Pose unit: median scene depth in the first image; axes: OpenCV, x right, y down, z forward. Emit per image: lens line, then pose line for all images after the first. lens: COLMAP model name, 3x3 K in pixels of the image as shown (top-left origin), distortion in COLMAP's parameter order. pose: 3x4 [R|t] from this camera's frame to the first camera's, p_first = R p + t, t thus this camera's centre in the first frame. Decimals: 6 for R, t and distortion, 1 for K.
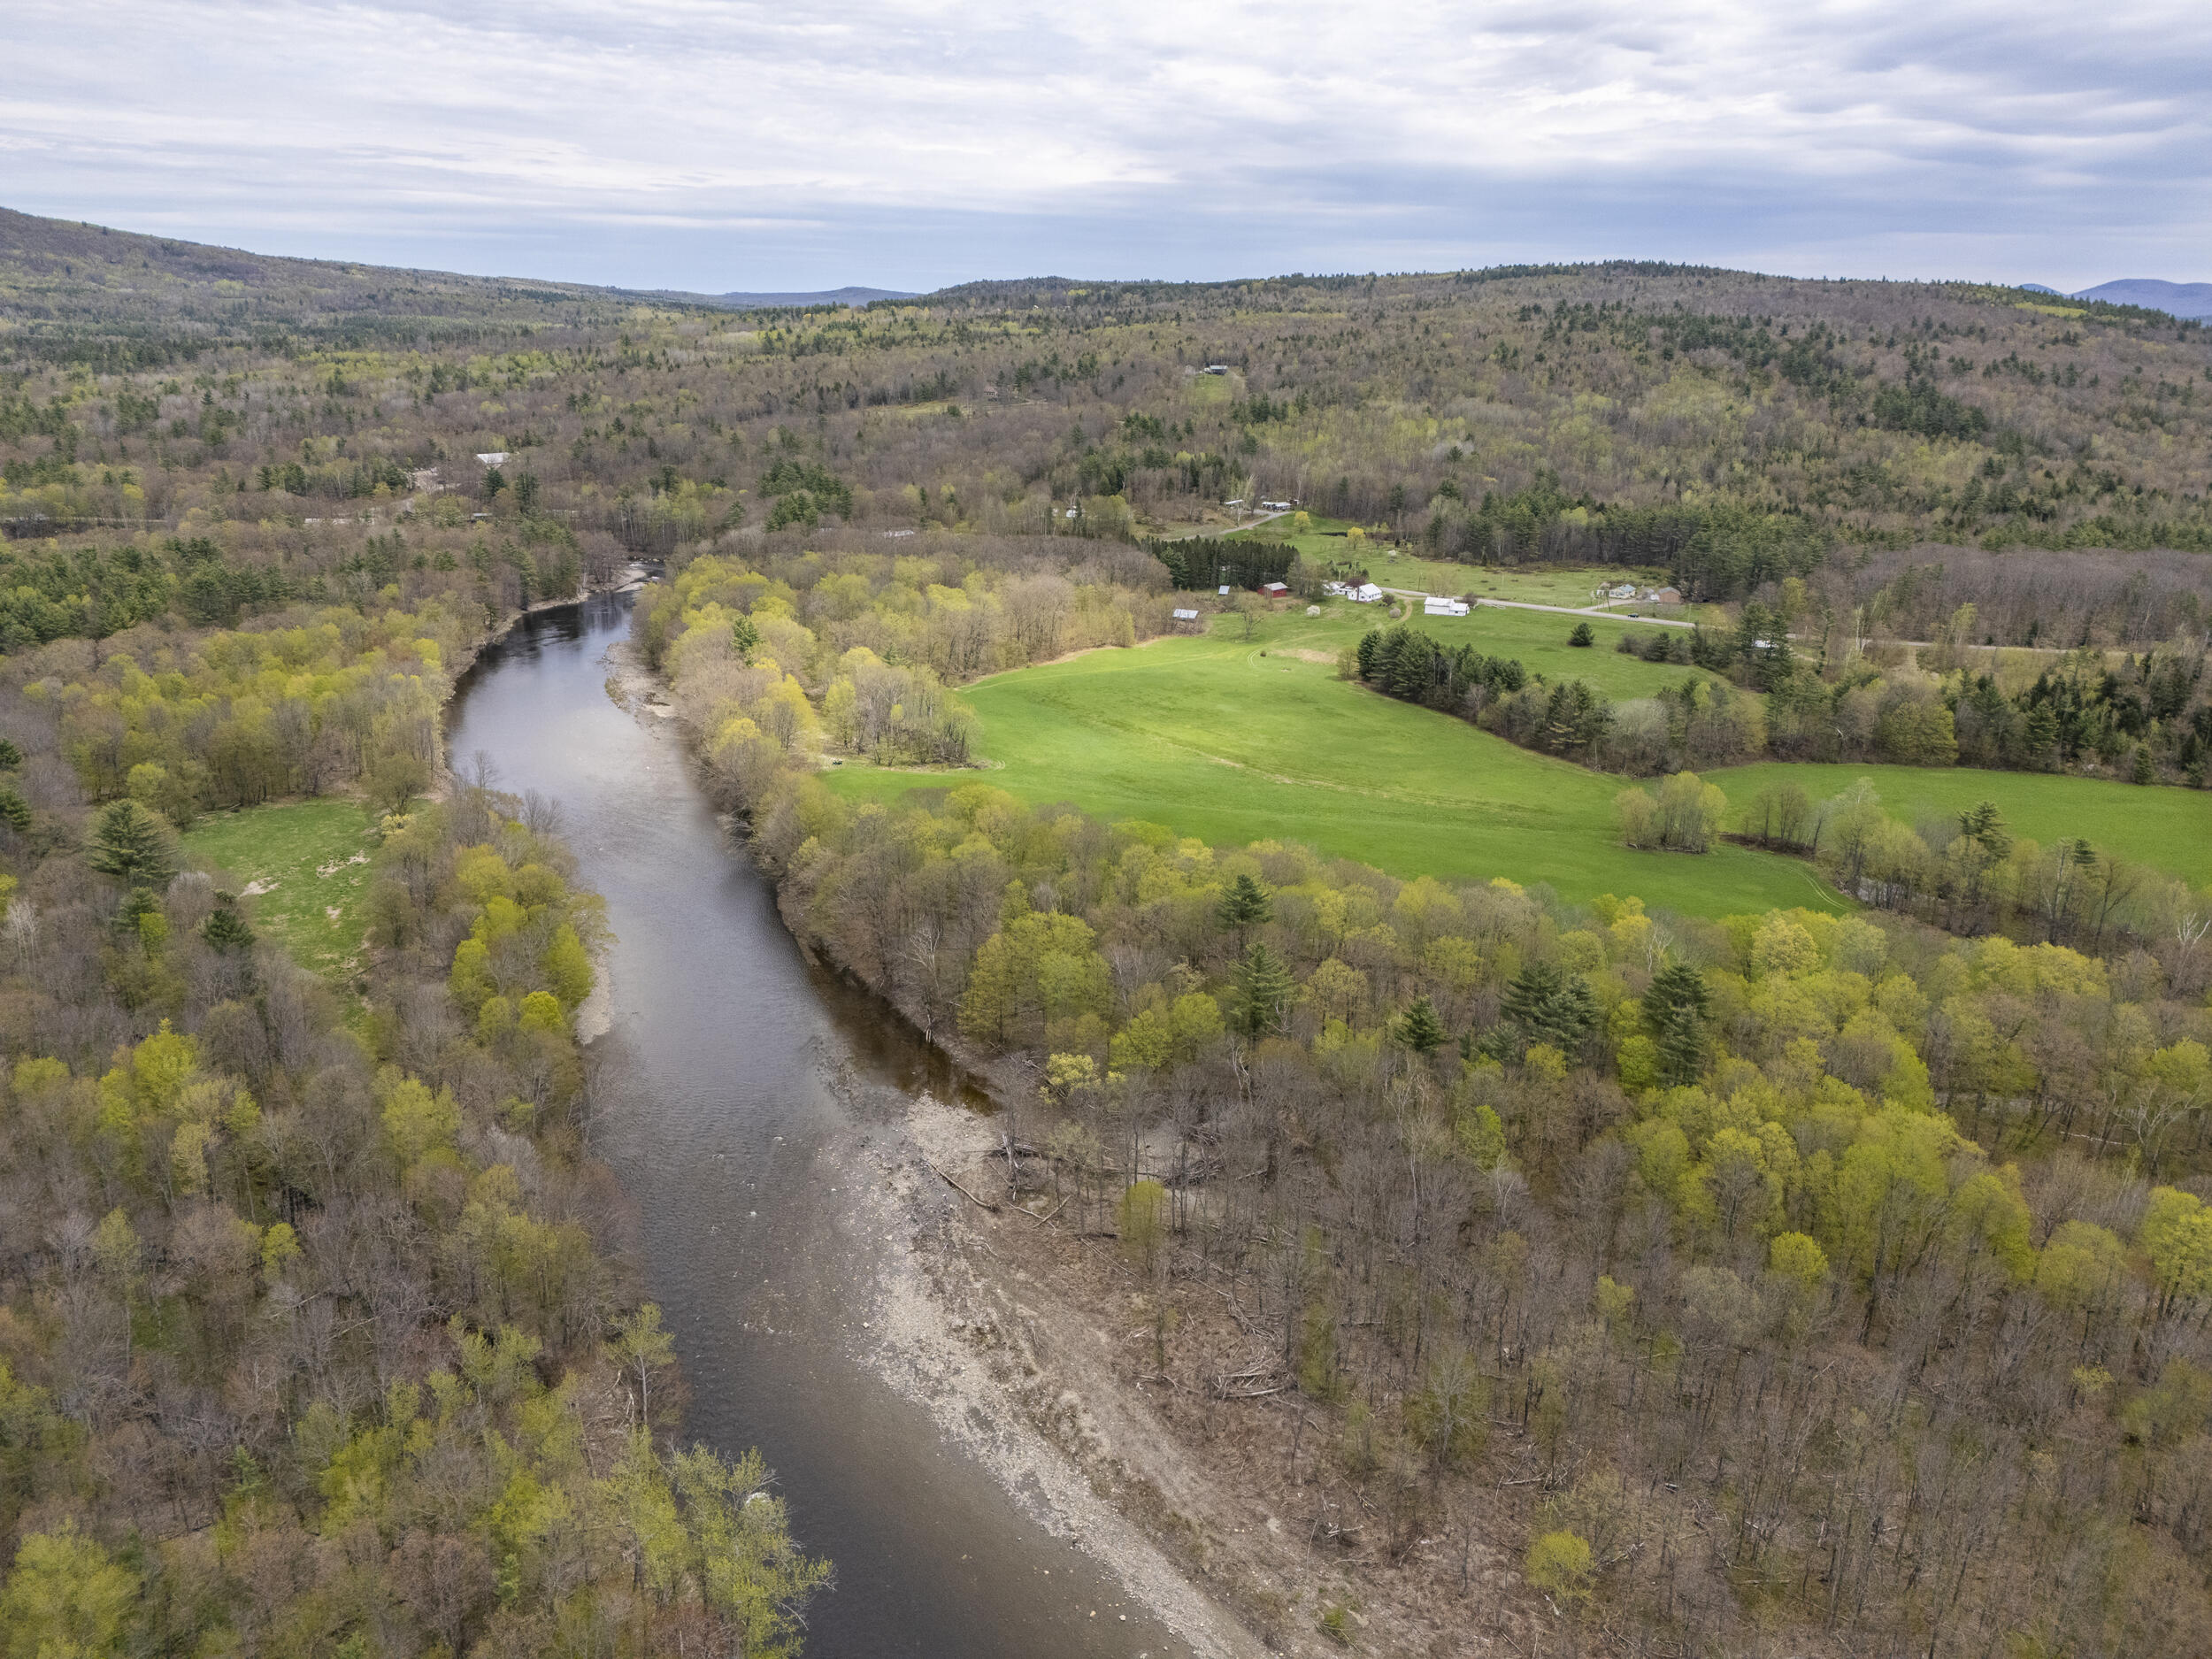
lens RADIAL K [[1635.5, 0, 1106.0], [0, 1635.5, 829.5], [0, 0, 1]] dist [0.061667, -0.084852]
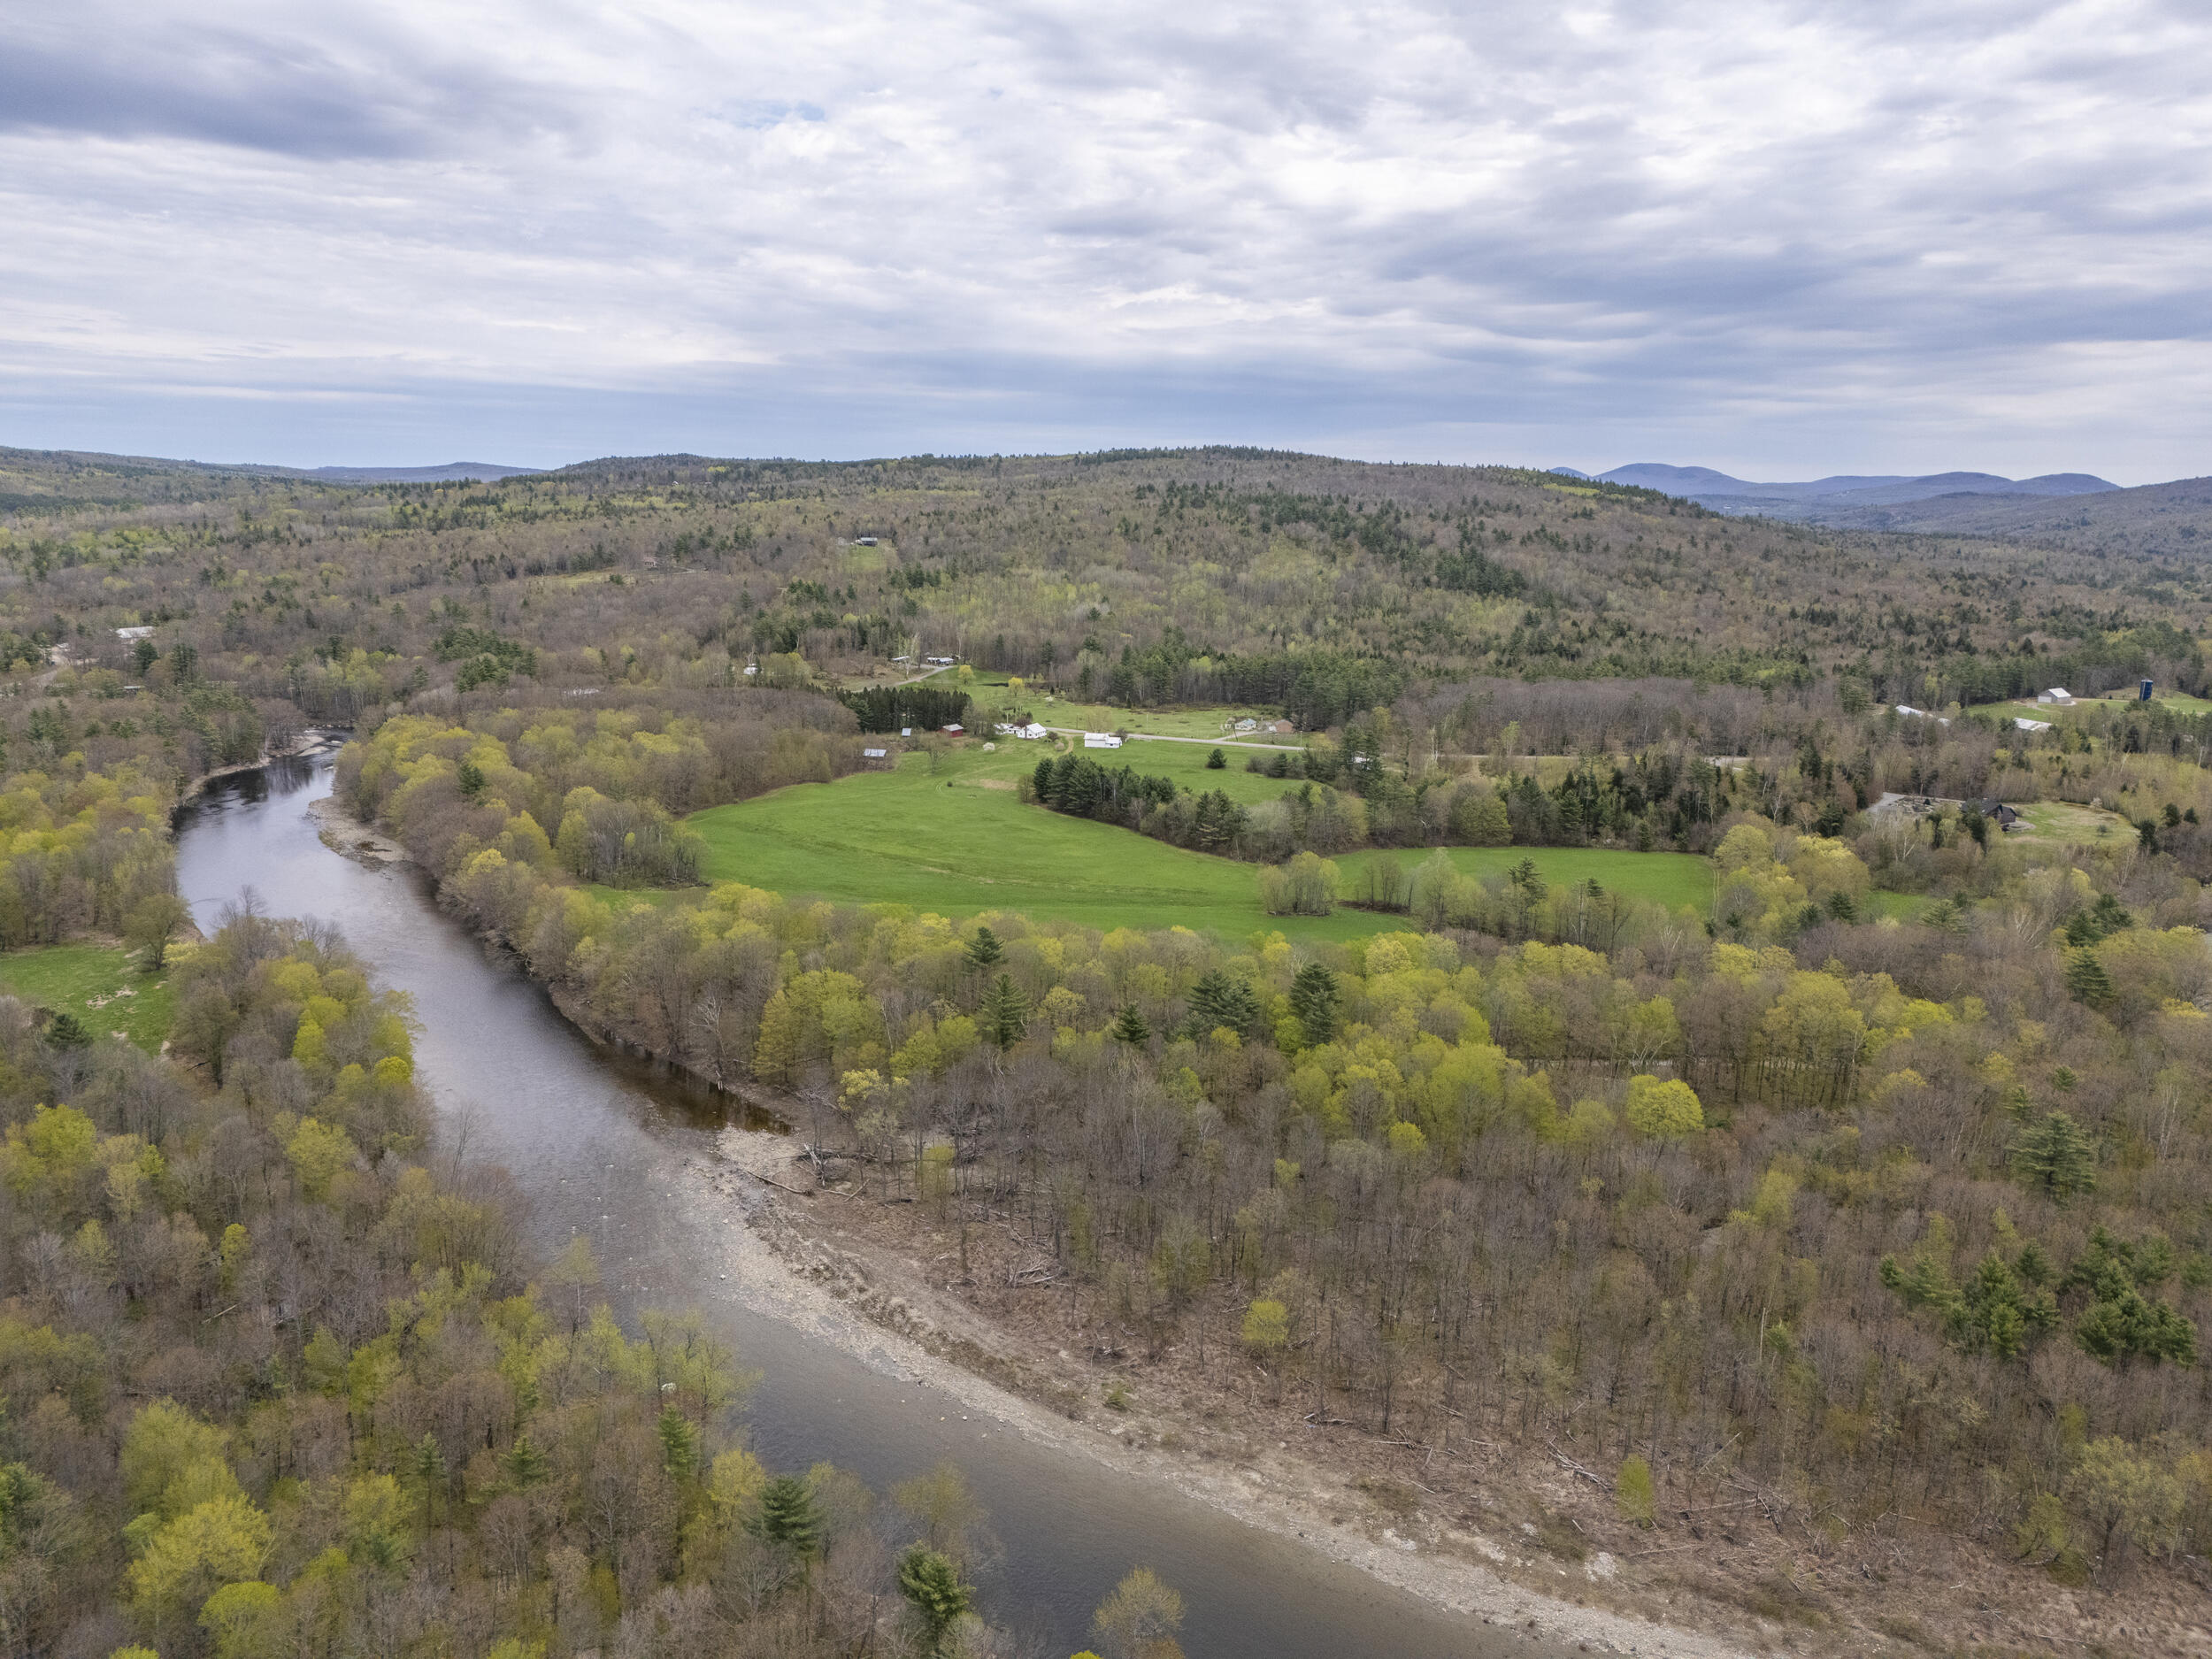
lens RADIAL K [[1635.5, 0, 1106.0], [0, 1635.5, 829.5], [0, 0, 1]] dist [0.061667, -0.084852]
pose [[0.975544, -0.043183, 0.215522, -0.039439], [0.064481, 0.993596, -0.092787, 0.032847], [-0.210135, 0.104415, 0.972081, -0.107945]]
